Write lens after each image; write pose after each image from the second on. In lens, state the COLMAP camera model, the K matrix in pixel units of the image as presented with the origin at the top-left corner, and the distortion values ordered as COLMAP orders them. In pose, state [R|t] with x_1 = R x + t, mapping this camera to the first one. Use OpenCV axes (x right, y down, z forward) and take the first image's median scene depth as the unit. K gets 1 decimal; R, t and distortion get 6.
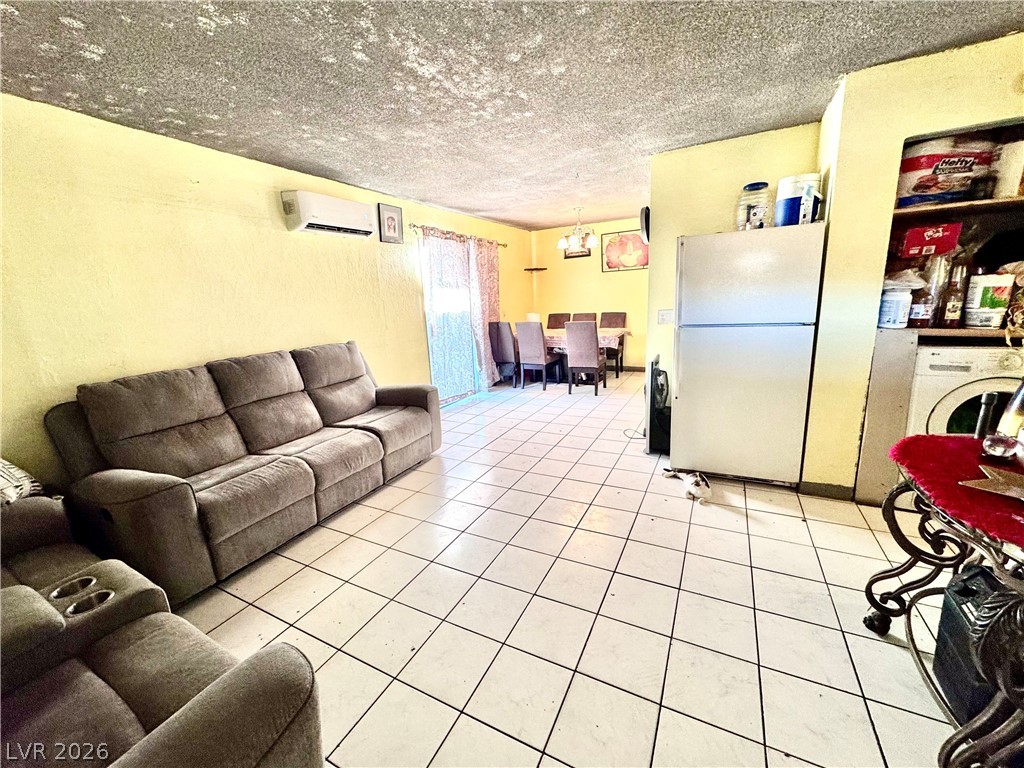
lens RADIAL K [[408.7, 0, 515.0], [0, 408.7, 382.5], [0, 0, 1]] dist [0.001103, -0.000080]
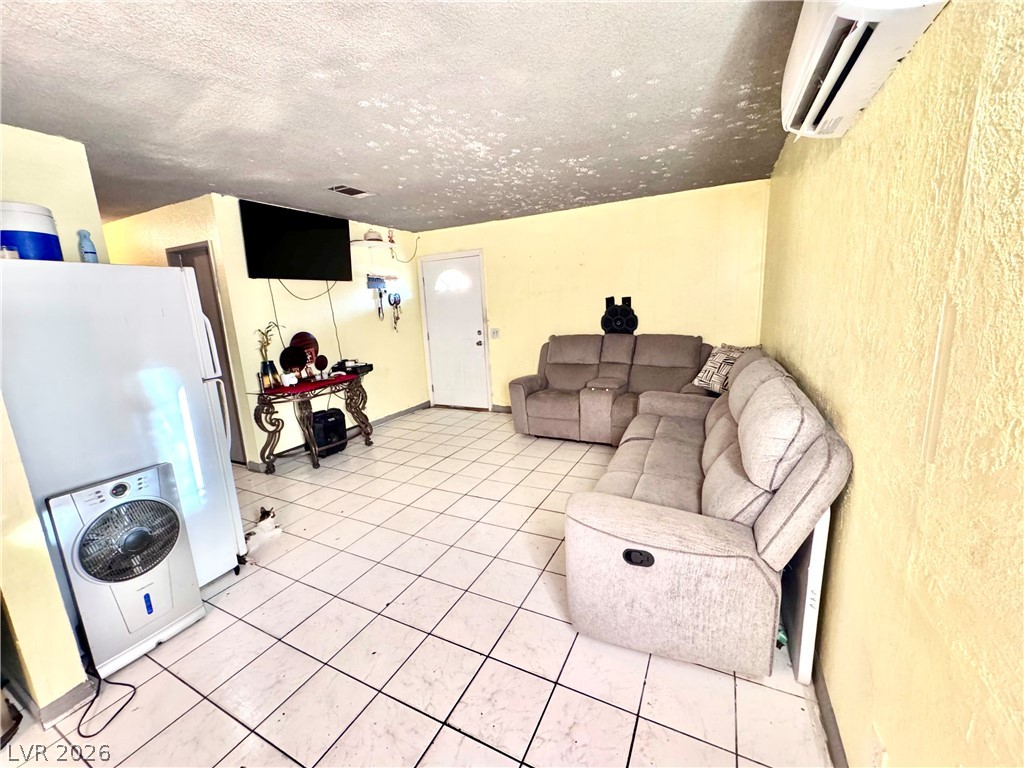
lens RADIAL K [[408.7, 0, 514.7], [0, 408.7, 384.9], [0, 0, 1]] dist [0.001103, -0.000080]
pose [[-0.994677, 0.102159, 0.013478, -0.260980], [0.099164, 0.913444, 0.394697, -0.516413], [0.028011, 0.393933, -0.918712, 2.357239]]
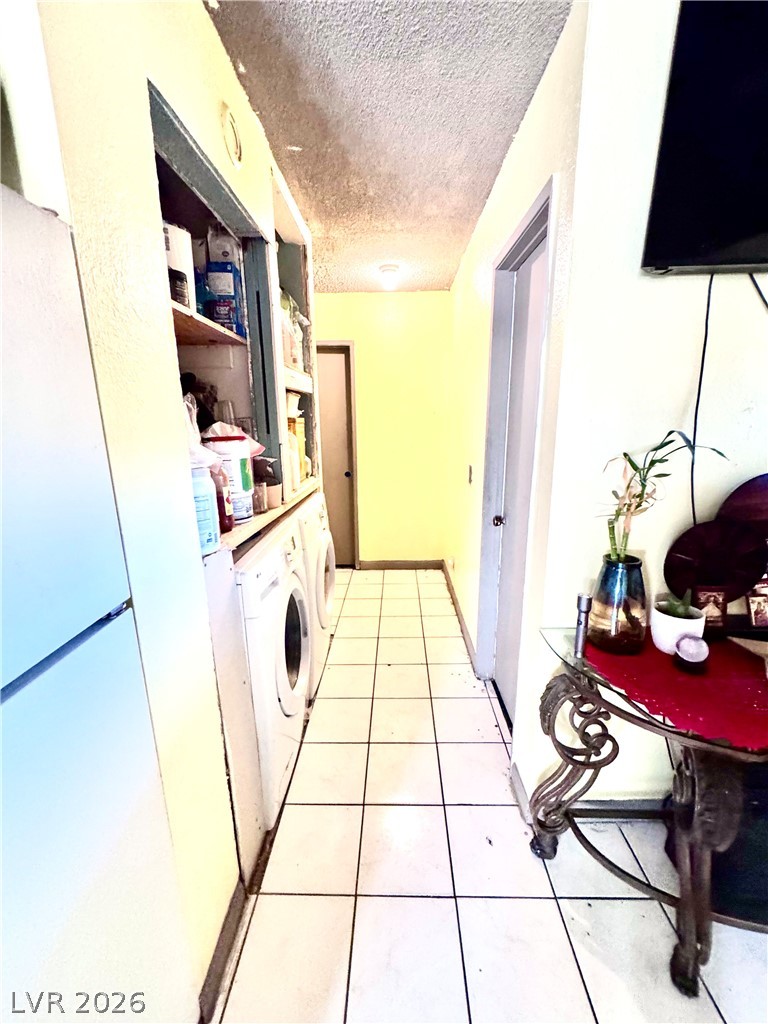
lens RADIAL K [[408.7, 0, 384.7], [0, 408.7, 511.6], [0, 0, 1]] dist [0.001103, -0.000080]
pose [[-0.436917, -0.148866, 0.887098, 0.084517], [0.228247, 0.935583, 0.269420, -0.414243], [-0.870061, 0.320192, -0.374794, 1.782139]]
